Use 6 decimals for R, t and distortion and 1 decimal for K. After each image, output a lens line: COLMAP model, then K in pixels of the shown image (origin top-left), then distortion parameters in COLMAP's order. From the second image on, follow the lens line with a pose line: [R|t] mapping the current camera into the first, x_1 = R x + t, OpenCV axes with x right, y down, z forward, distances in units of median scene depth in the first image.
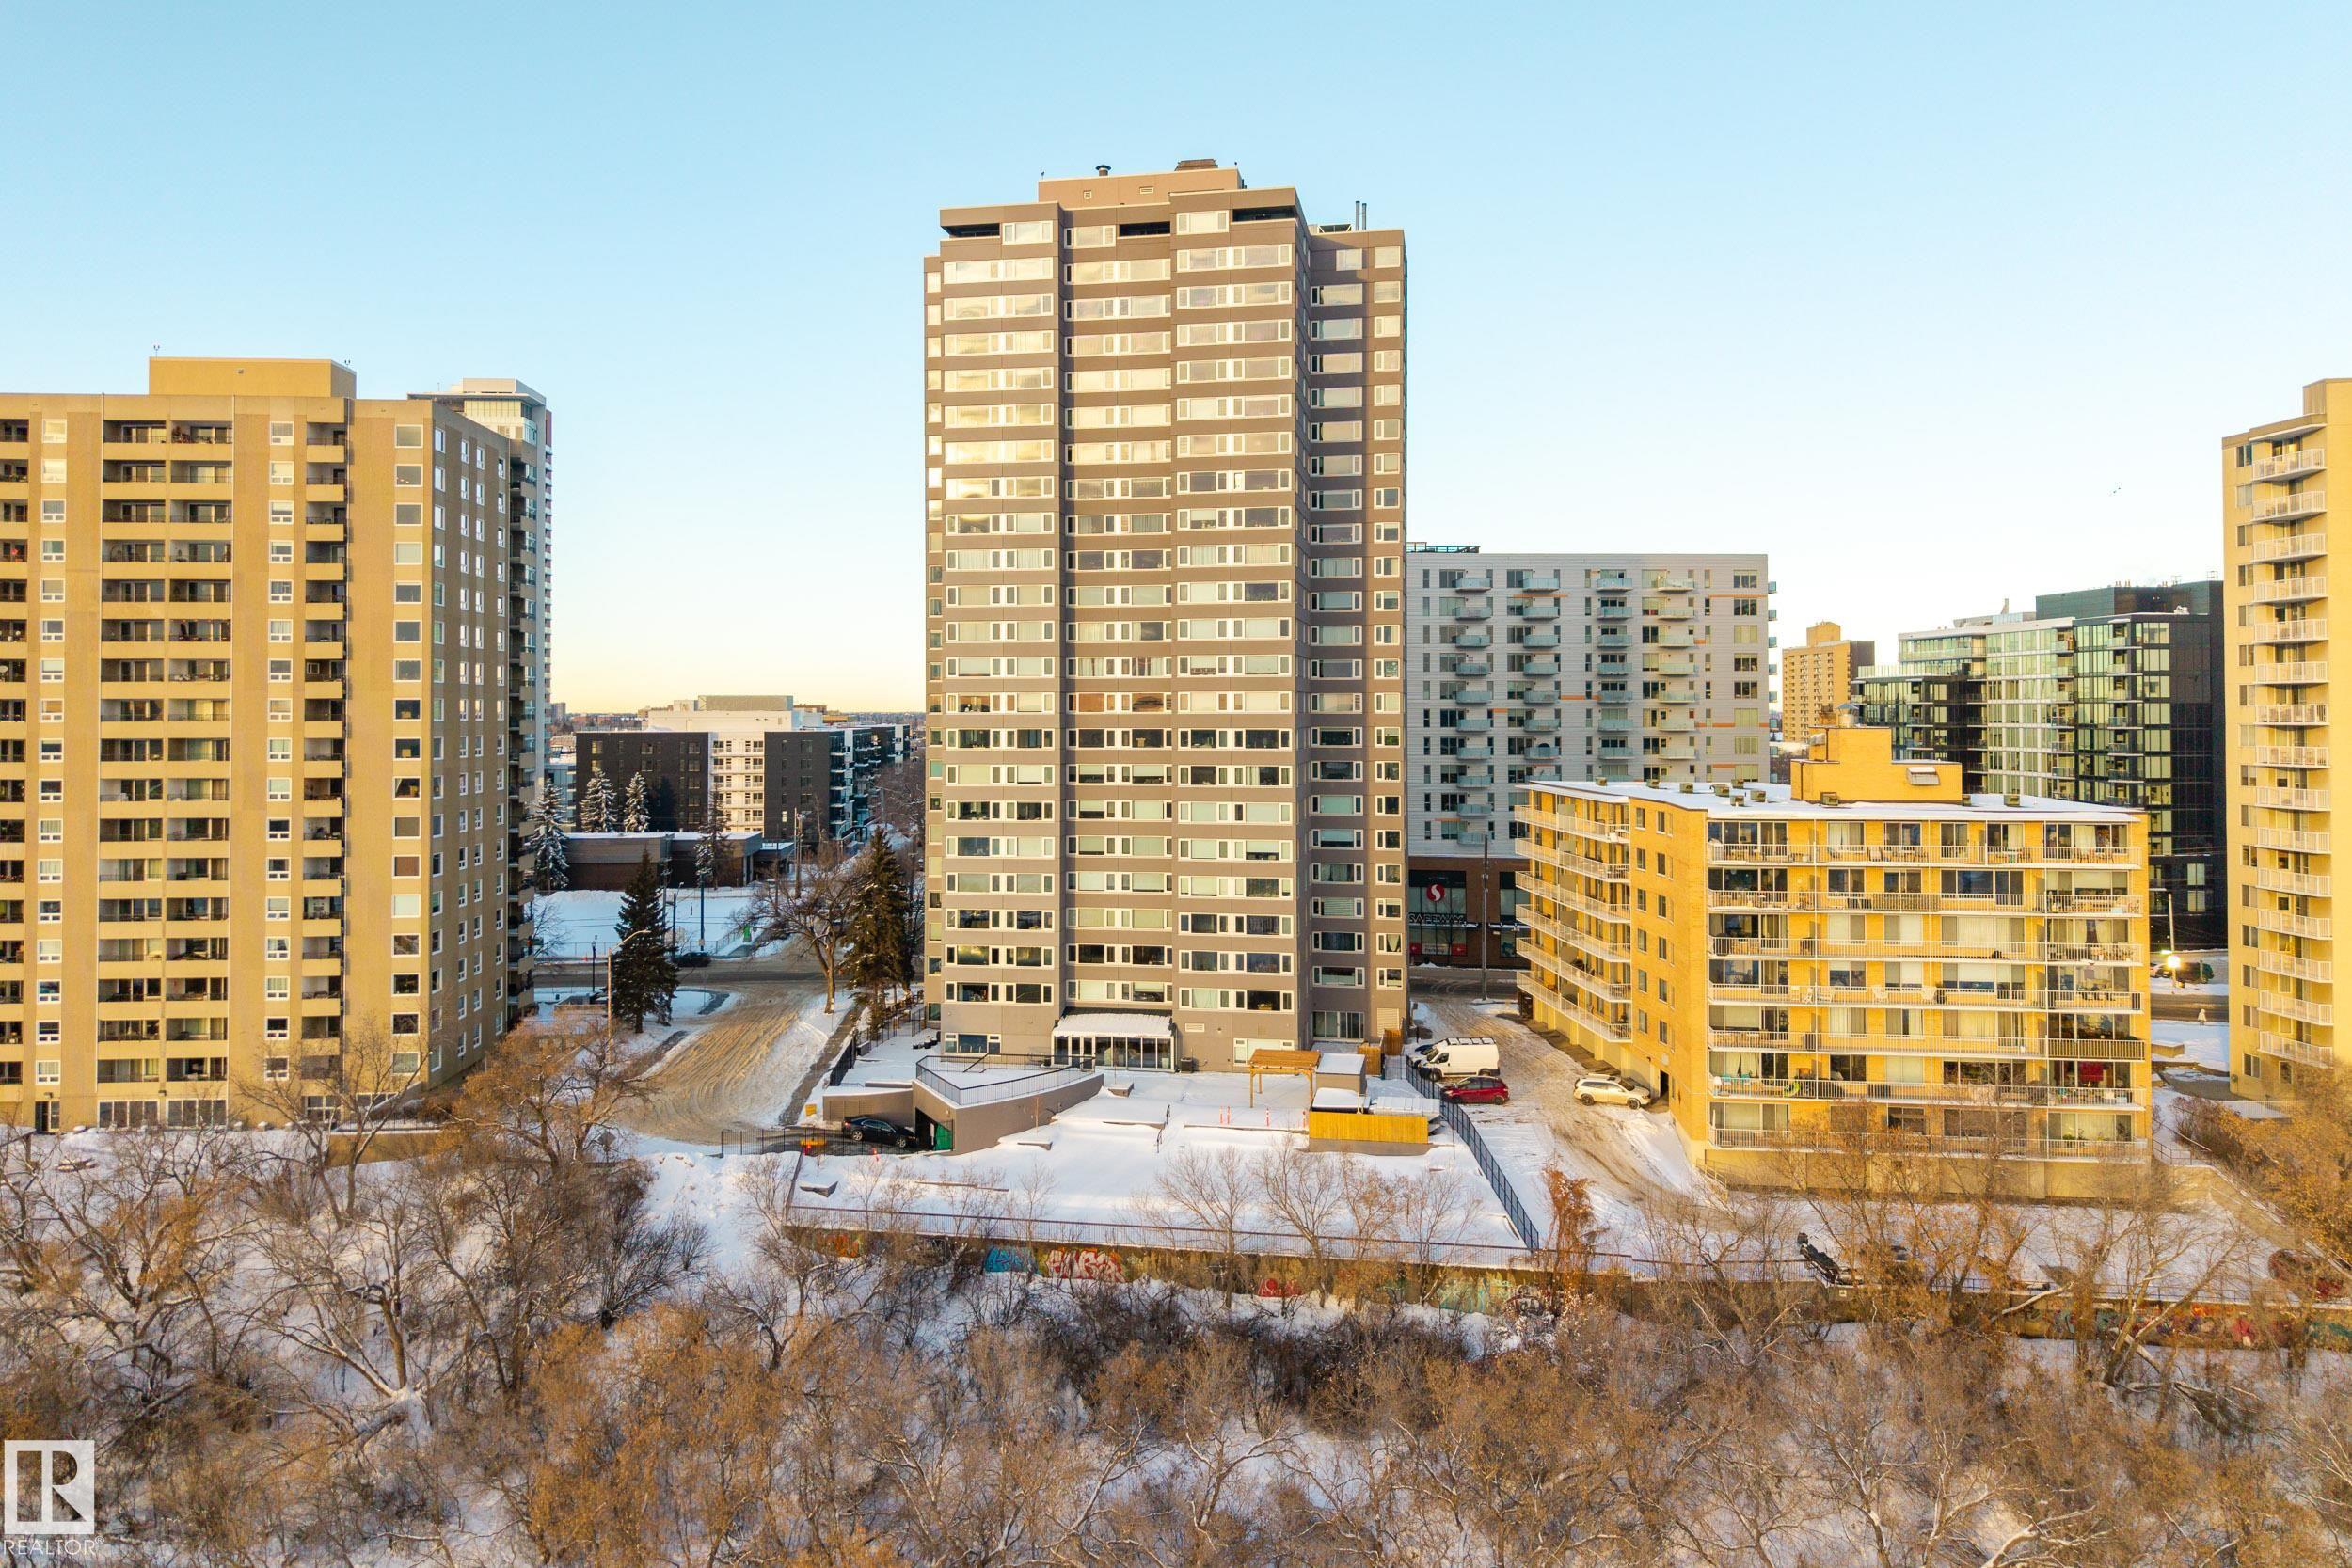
lens RADIAL K [[1582.2, 0, 1171.8], [0, 1582.2, 734.1], [0, 0, 1]] dist [0.057946, -0.079372]
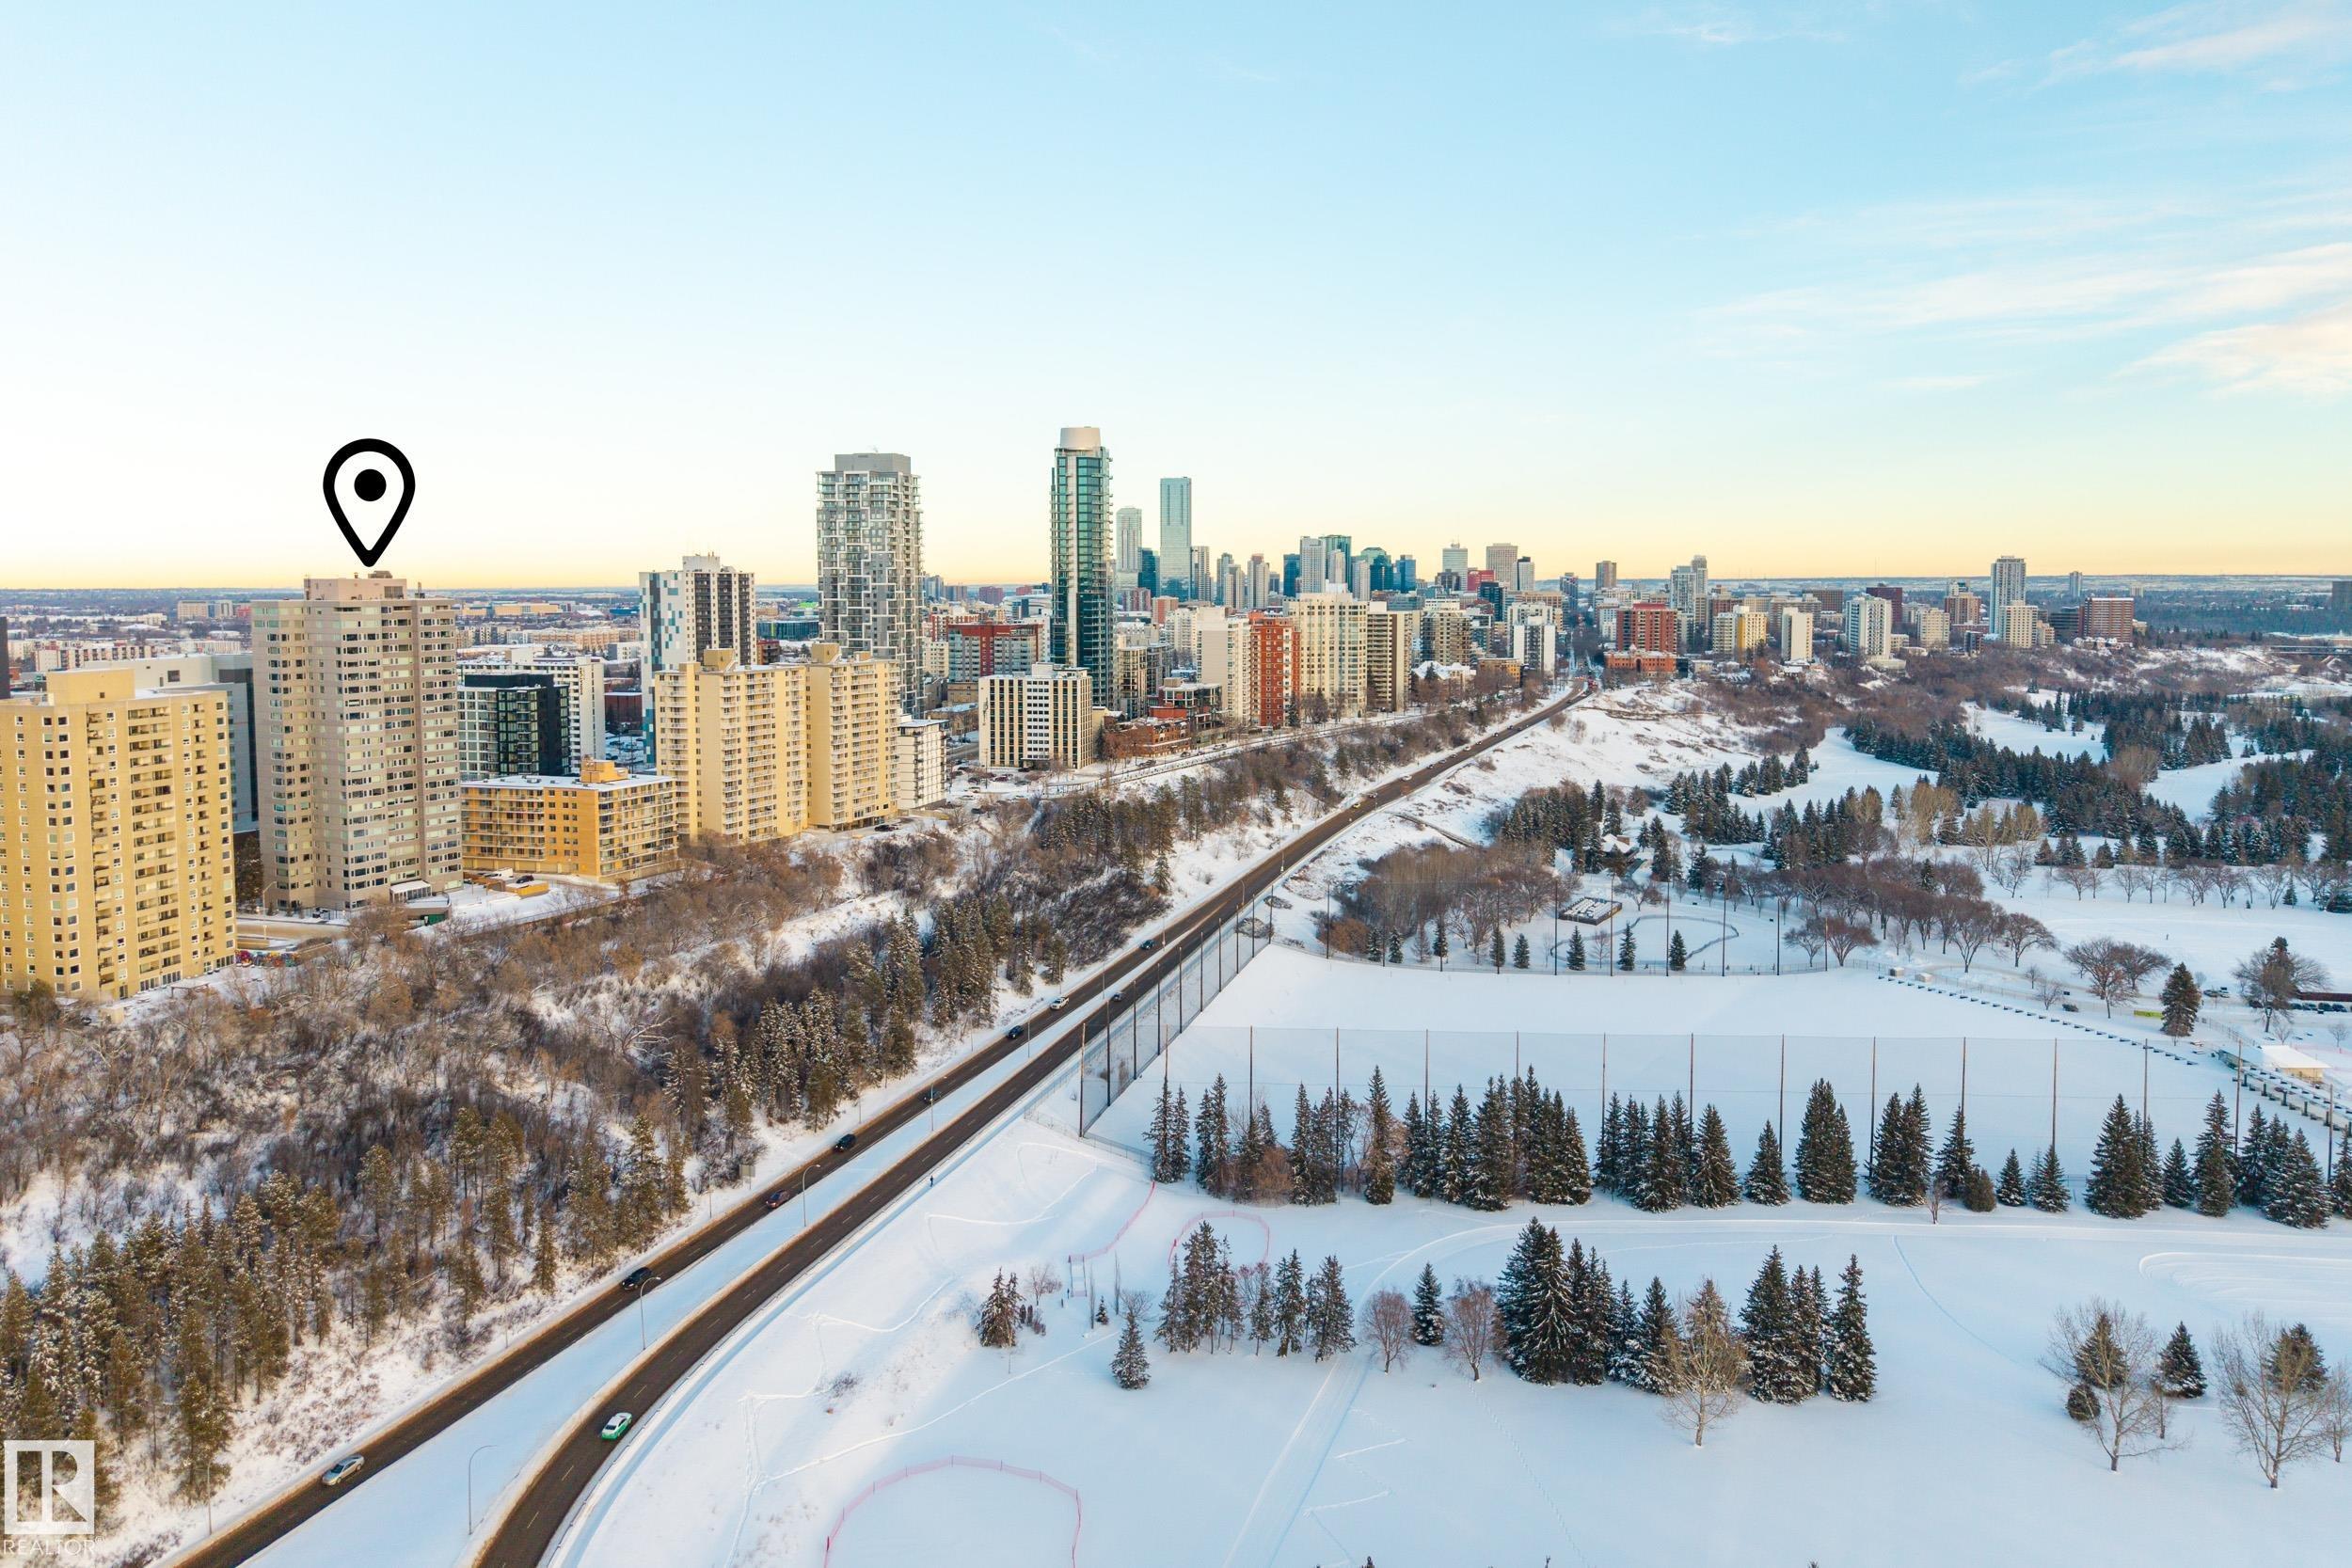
lens RADIAL K [[1582.2, 0, 1171.8], [0, 1582.2, 734.1], [0, 0, 1]] dist [0.057946, -0.079372]
pose [[0.279778, -0.089867, 0.955849, -2.449807], [0.004987, 0.995732, 0.092157, -0.361759], [-0.960052, -0.021017, 0.279032, -1.163567]]
